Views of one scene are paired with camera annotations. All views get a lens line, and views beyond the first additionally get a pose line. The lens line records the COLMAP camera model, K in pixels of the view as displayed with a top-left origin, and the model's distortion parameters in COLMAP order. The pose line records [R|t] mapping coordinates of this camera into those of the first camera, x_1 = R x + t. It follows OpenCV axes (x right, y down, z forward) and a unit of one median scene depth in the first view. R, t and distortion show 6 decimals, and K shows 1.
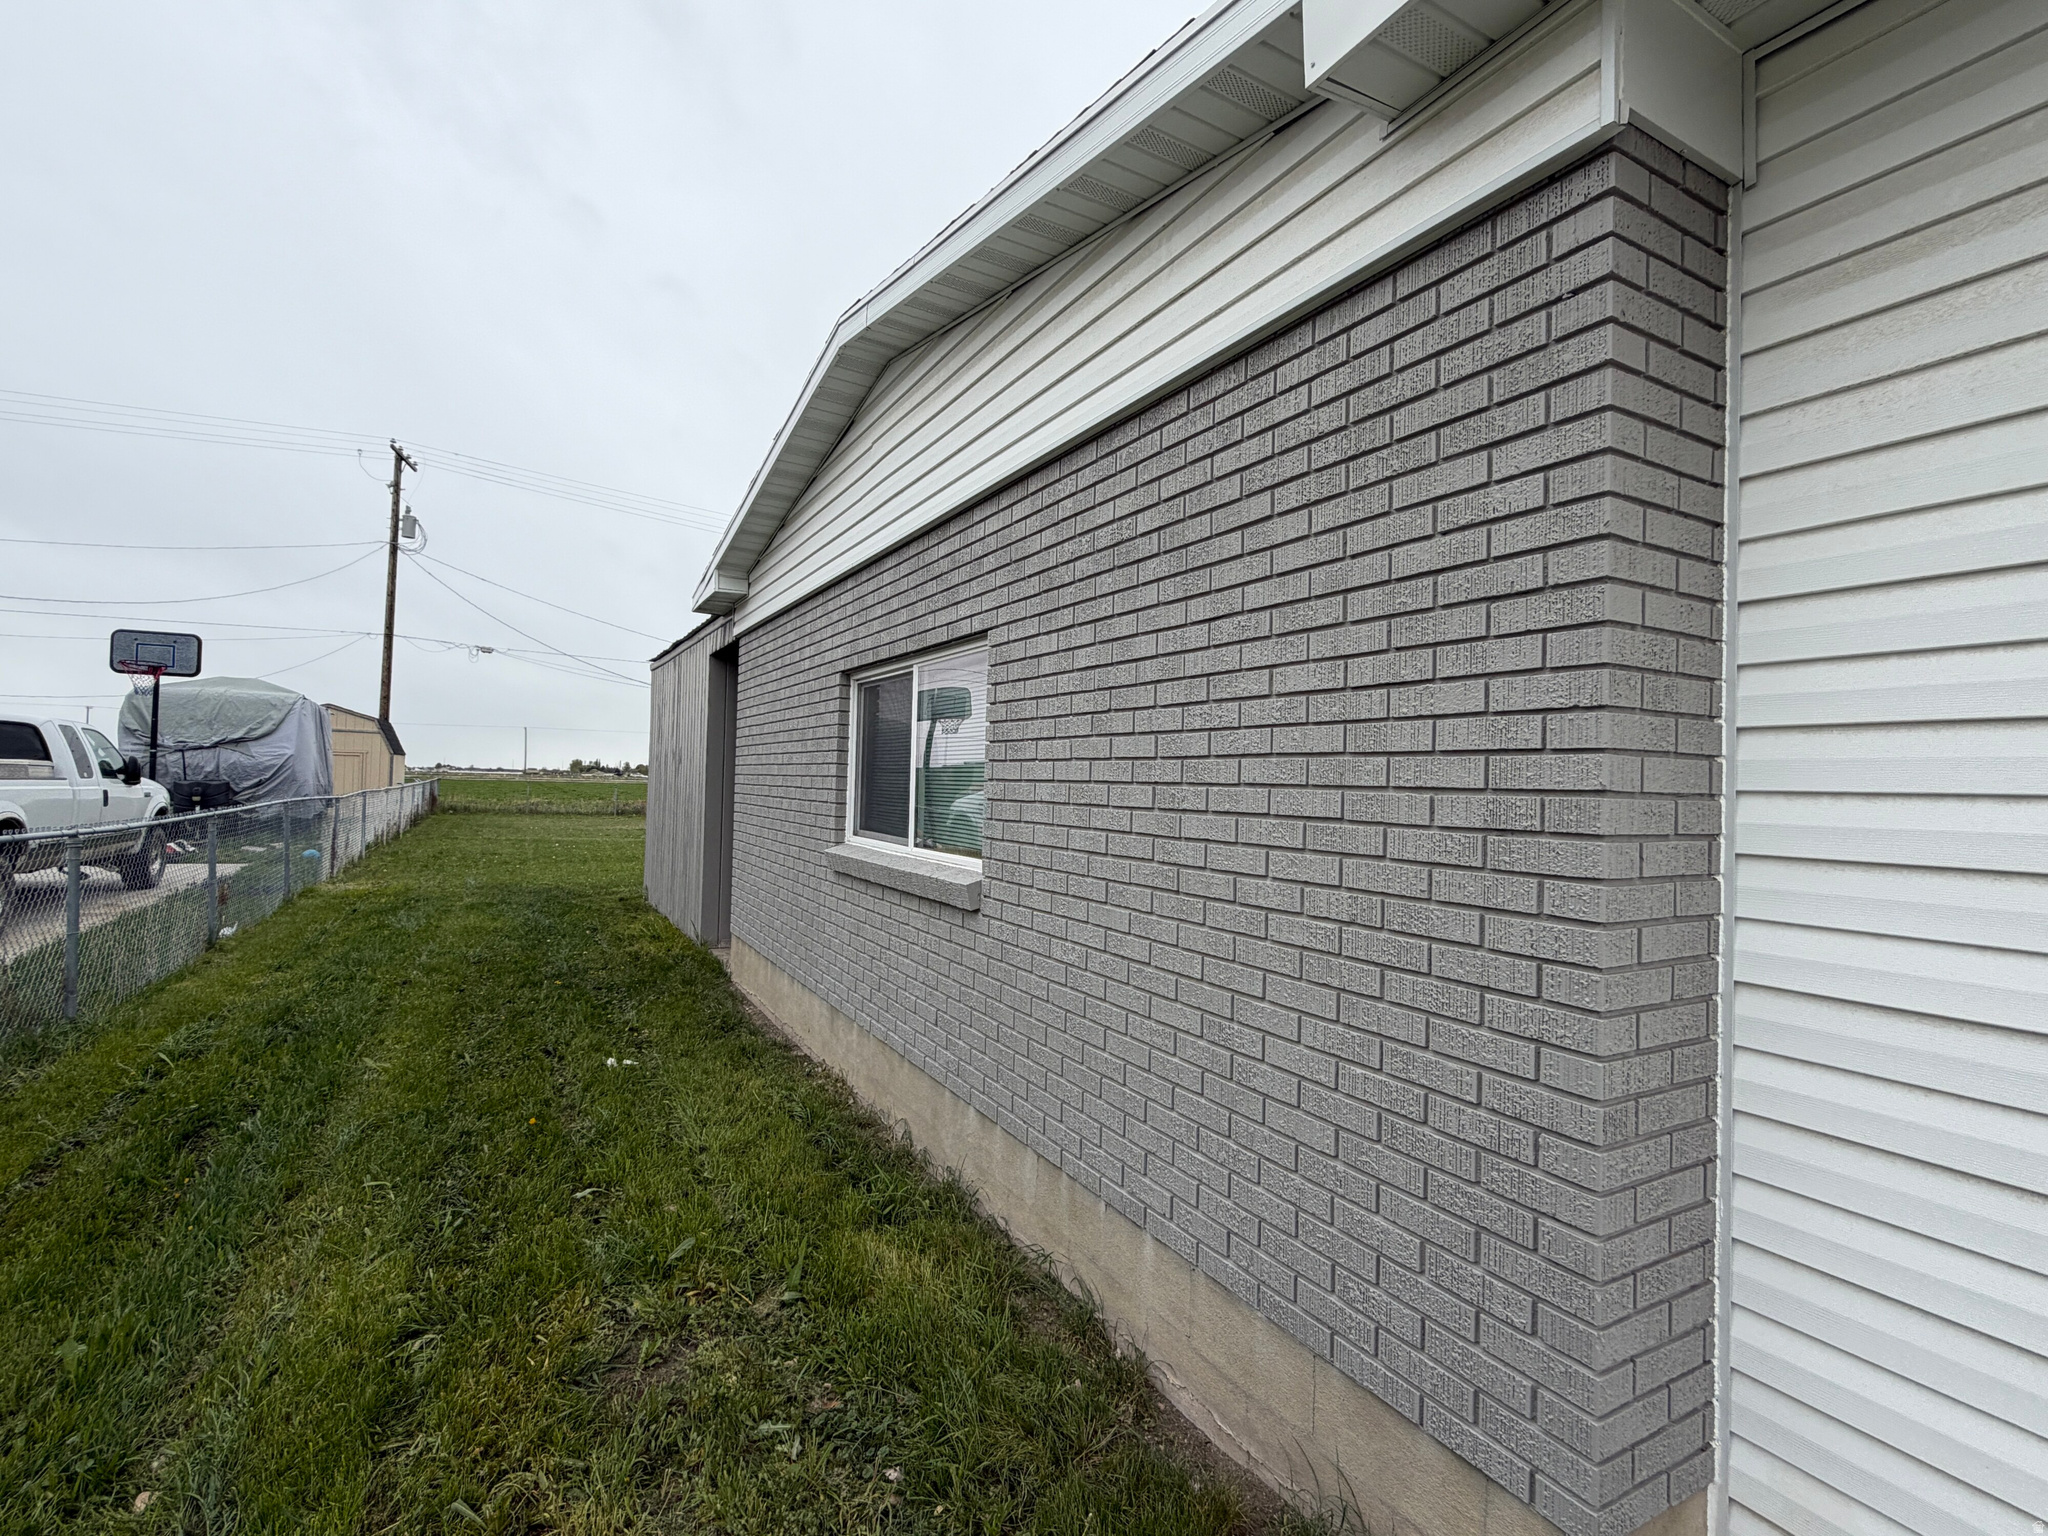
lens RADIAL K [[924.5, 0, 1024.0], [0, 924.5, 768.0], [0, 0, 1]] dist [-0.000259, 0.000042]
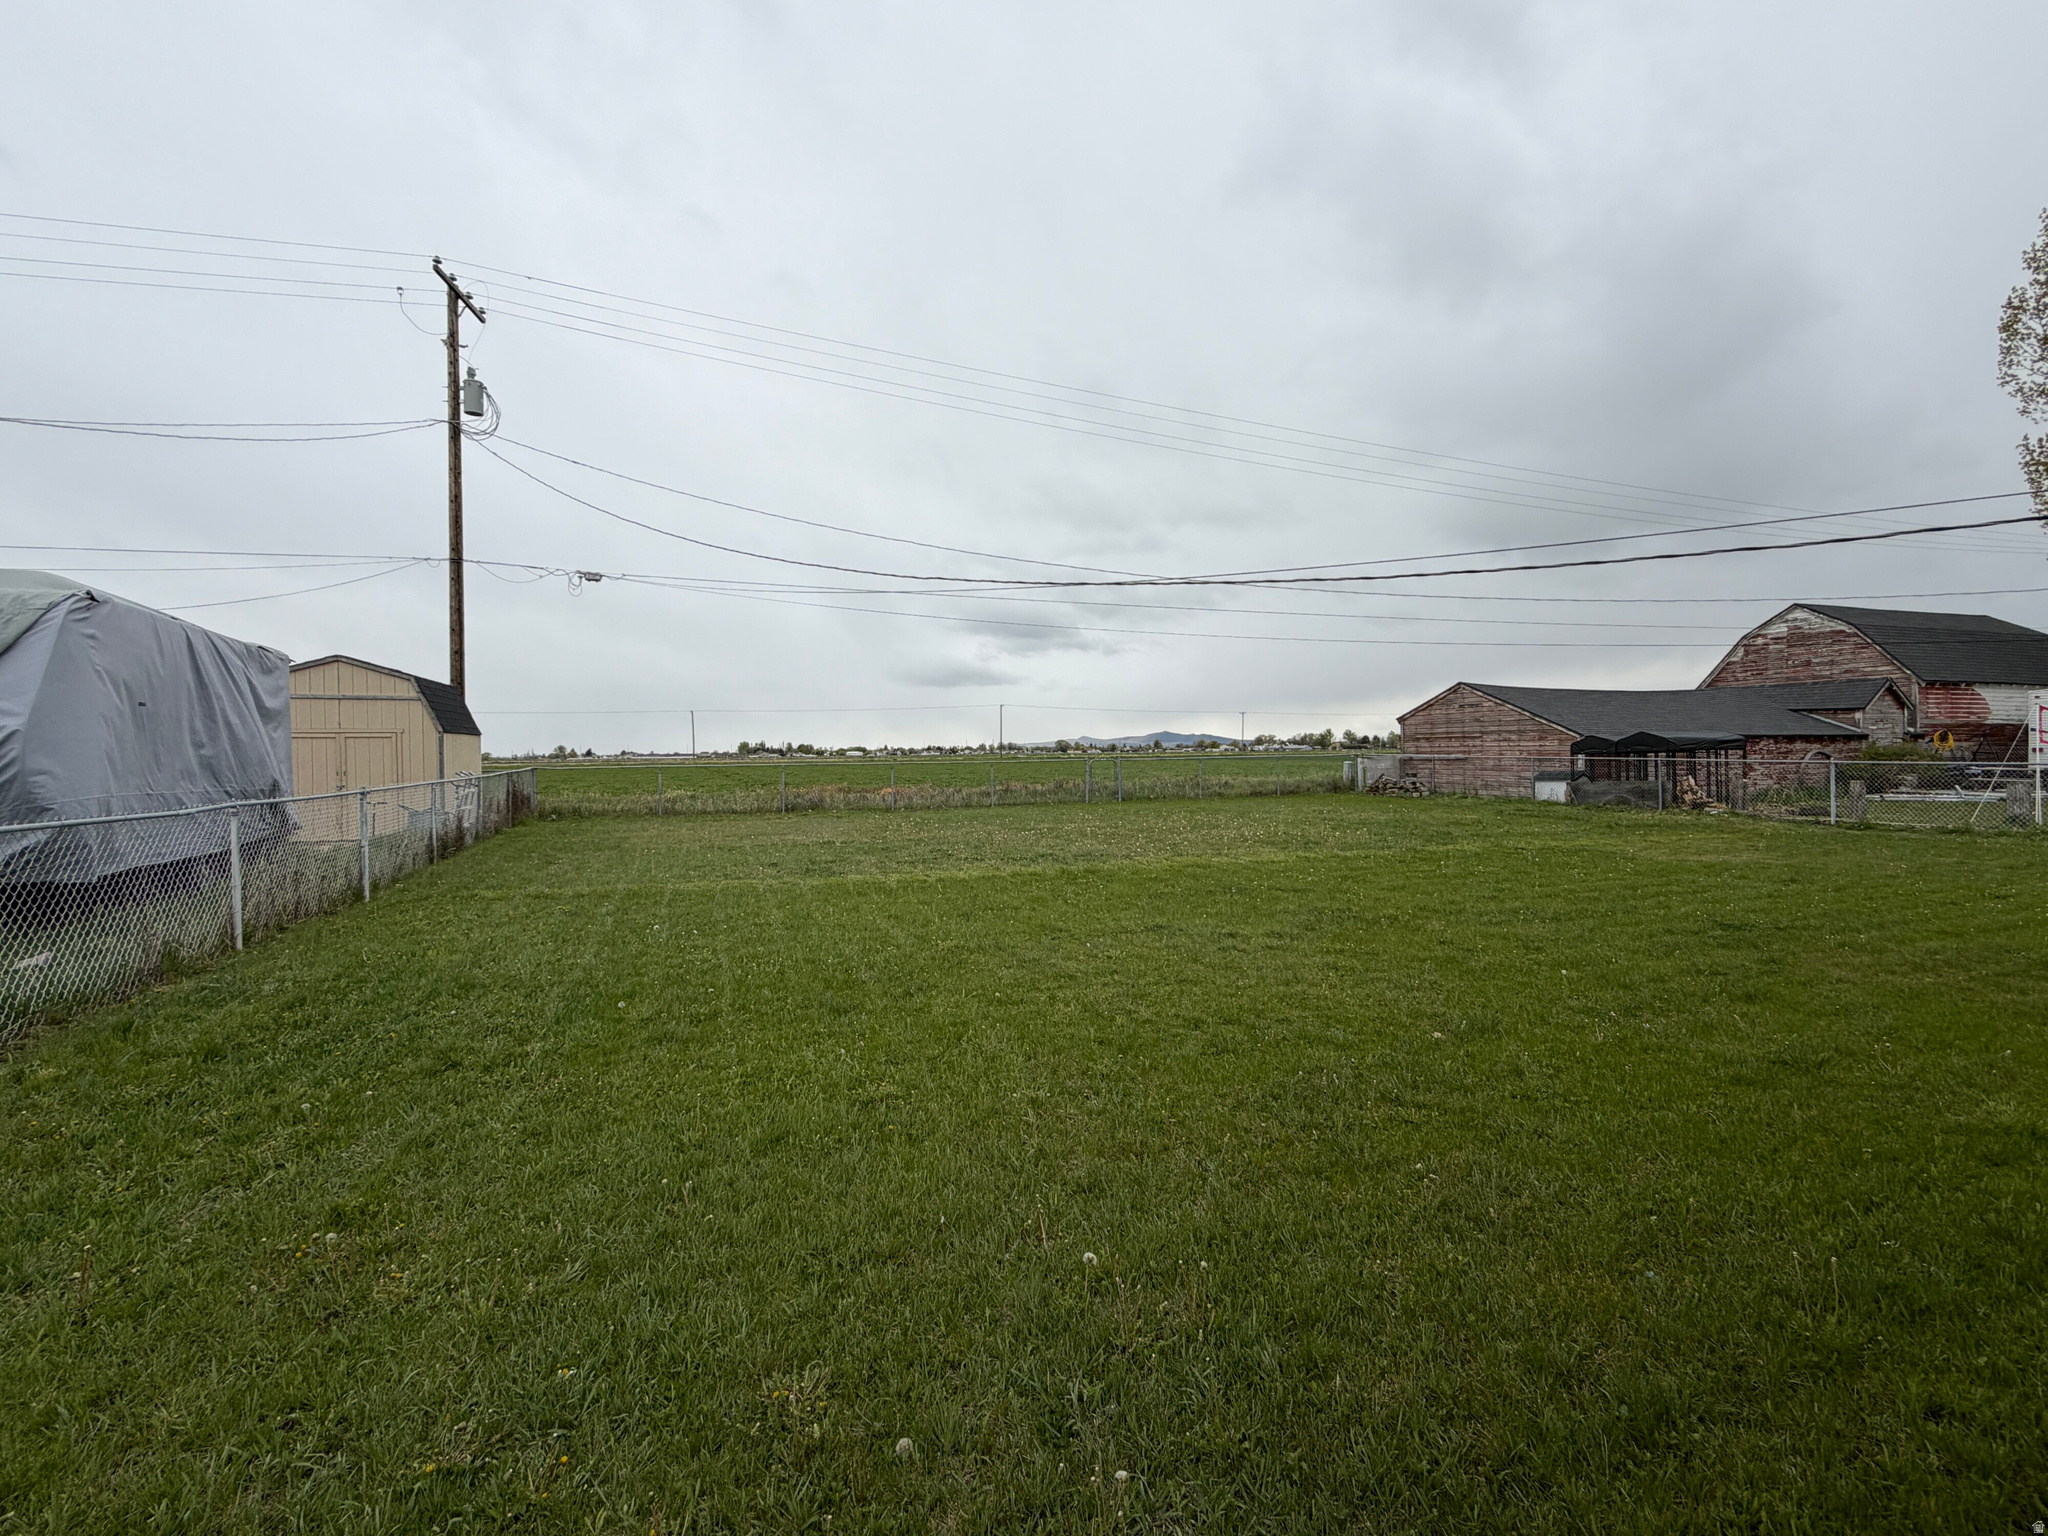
lens RADIAL K [[924.5, 0, 1024.0], [0, 924.5, 768.0], [0, 0, 1]] dist [-0.000259, 0.000042]
pose [[0.986842, -0.036170, -0.157590, -0.199475], [0.041695, 0.998621, 0.031892, 0.005160], [0.156220, -0.038043, 0.986989, 0.447479]]
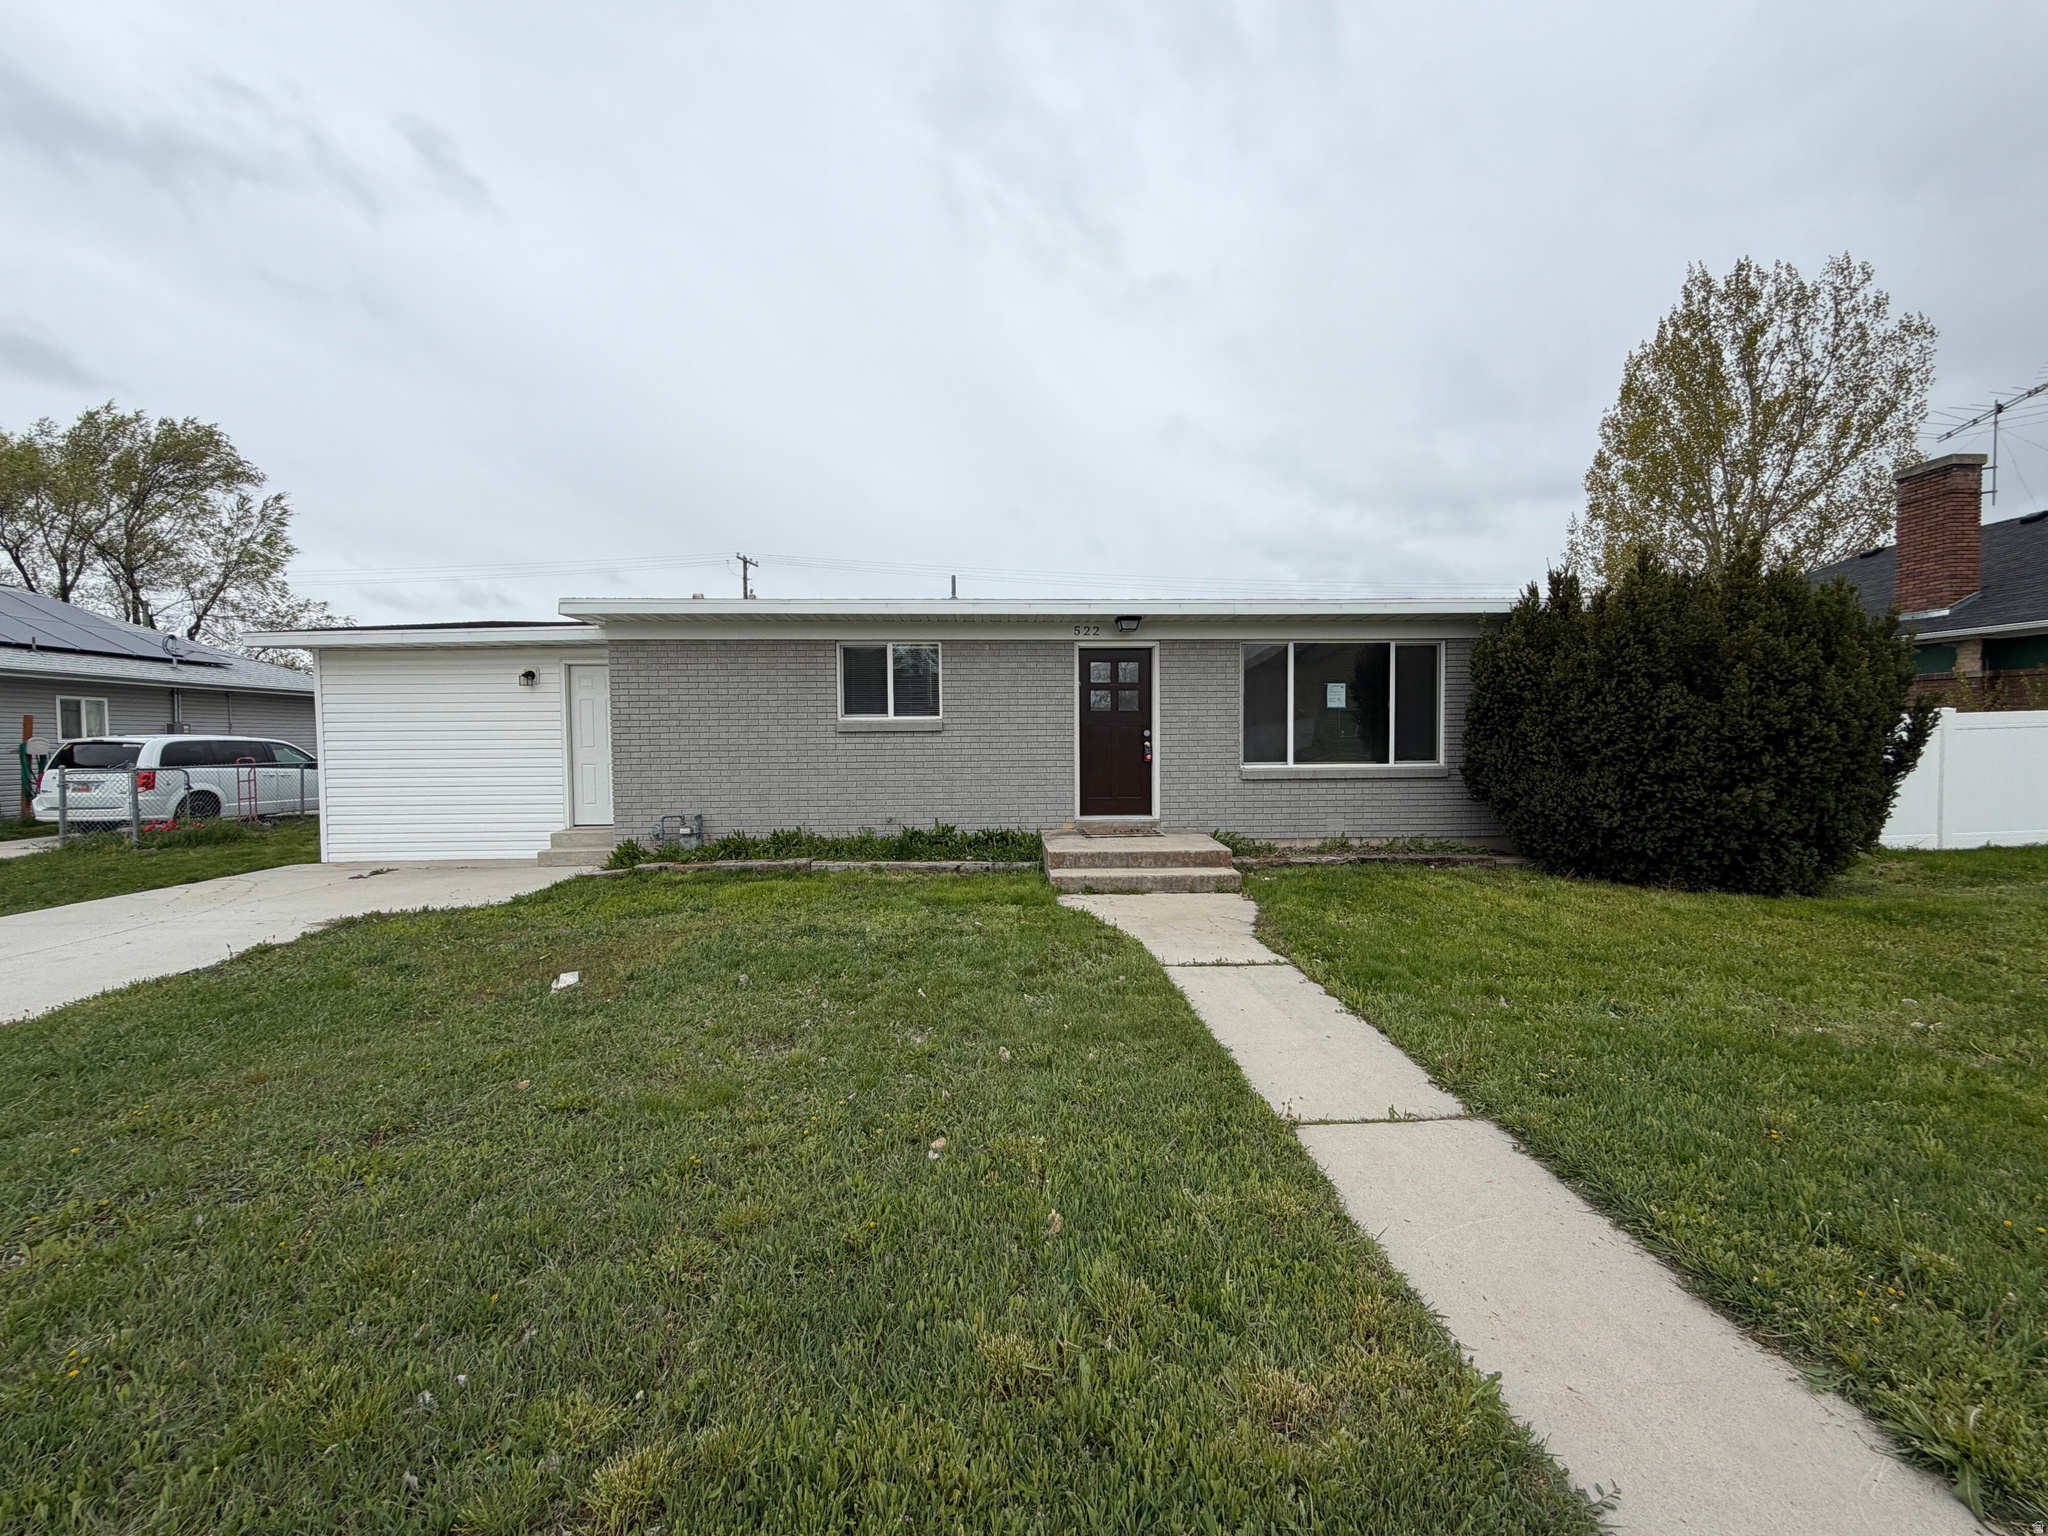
lens RADIAL K [[822.8, 0, 1024.0], [0, 822.8, 768.0], [0, 0, 1]] dist [-0.002716, 0.006189]
pose [[0.891067, -0.018897, -0.453478, 0.561163], [0.041804, 0.998303, 0.040544, 0.012686], [0.451942, -0.055085, 0.890345, -0.186815]]
